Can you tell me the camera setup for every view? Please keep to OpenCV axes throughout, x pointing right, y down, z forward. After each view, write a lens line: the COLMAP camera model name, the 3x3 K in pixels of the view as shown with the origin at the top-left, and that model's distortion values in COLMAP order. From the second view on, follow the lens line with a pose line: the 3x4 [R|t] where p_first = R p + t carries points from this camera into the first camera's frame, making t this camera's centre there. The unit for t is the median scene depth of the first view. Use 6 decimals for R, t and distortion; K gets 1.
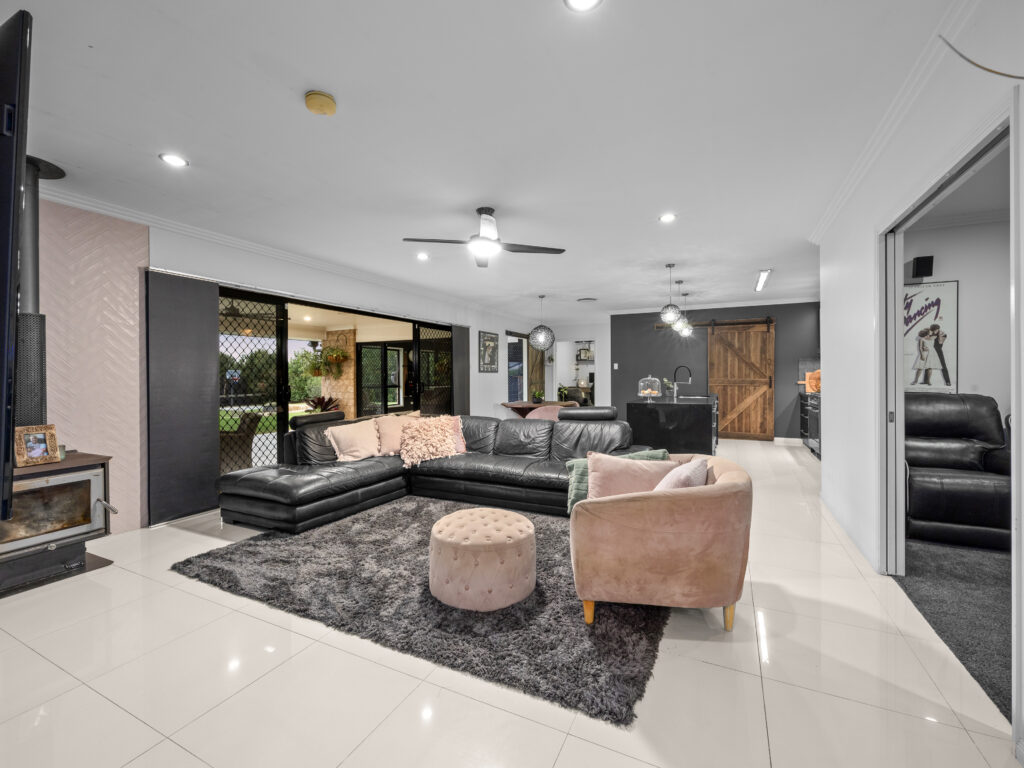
lens RADIAL K [[444.0, 0, 507.7], [0, 444.0, 378.2], [0, 0, 1]] dist [-0.007963, 0.000289]
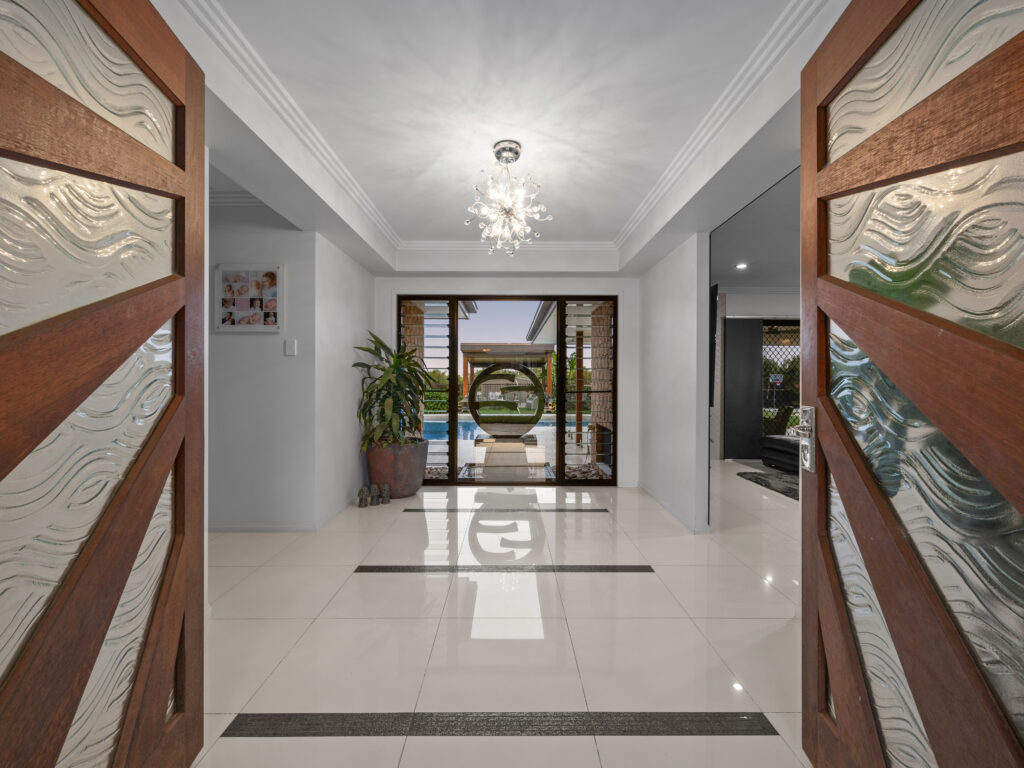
lens RADIAL K [[444.0, 0, 515.7], [0, 444.0, 380.7], [0, 0, 1]] dist [-0.007963, 0.000289]
pose [[0.465806, 0.010048, -0.884830, 0.504464], [-0.013601, 0.999899, 0.004194, 0.018624], [0.884782, 0.010081, 0.465895, -0.772399]]
